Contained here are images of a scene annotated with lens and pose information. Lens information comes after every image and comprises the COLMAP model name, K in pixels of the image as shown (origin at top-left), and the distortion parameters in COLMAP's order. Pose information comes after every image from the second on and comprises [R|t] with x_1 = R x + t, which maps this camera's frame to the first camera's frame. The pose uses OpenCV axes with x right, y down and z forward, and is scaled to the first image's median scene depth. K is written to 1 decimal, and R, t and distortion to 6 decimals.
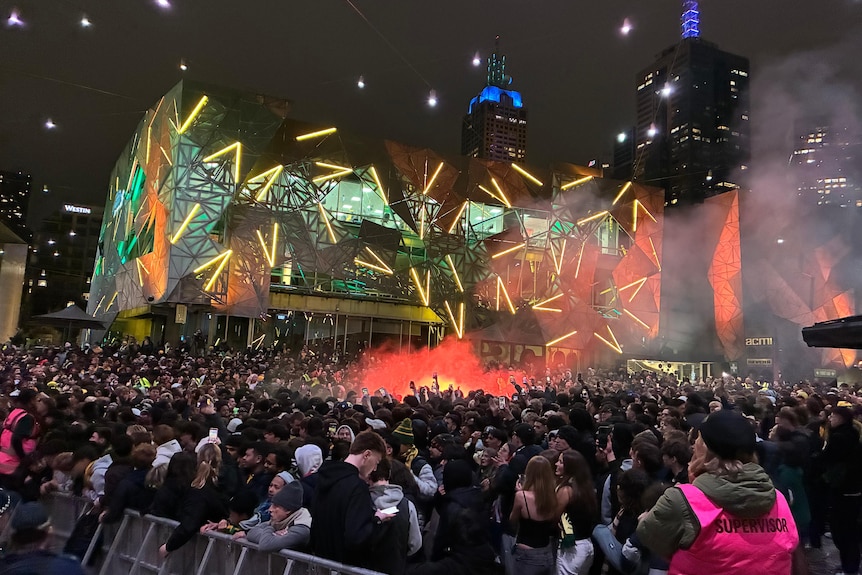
lens RADIAL K [[686.6, 0, 431.0], [0, 686.6, 287.5], [0, 0, 1]] dist [0.028121, 0.006514]
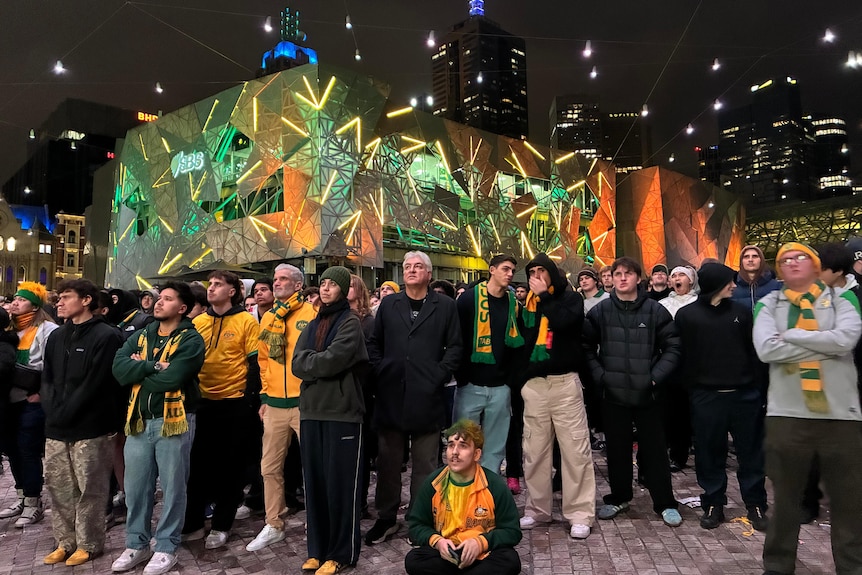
lens RADIAL K [[686.6, 0, 431.0], [0, 686.6, 287.5], [0, 0, 1]] dist [0.028121, 0.006514]
pose [[0.937848, -0.034845, 0.345293, -0.520058], [0.013897, 0.997919, 0.062960, 0.004746], [-0.346769, -0.054249, 0.936381, -0.139141]]
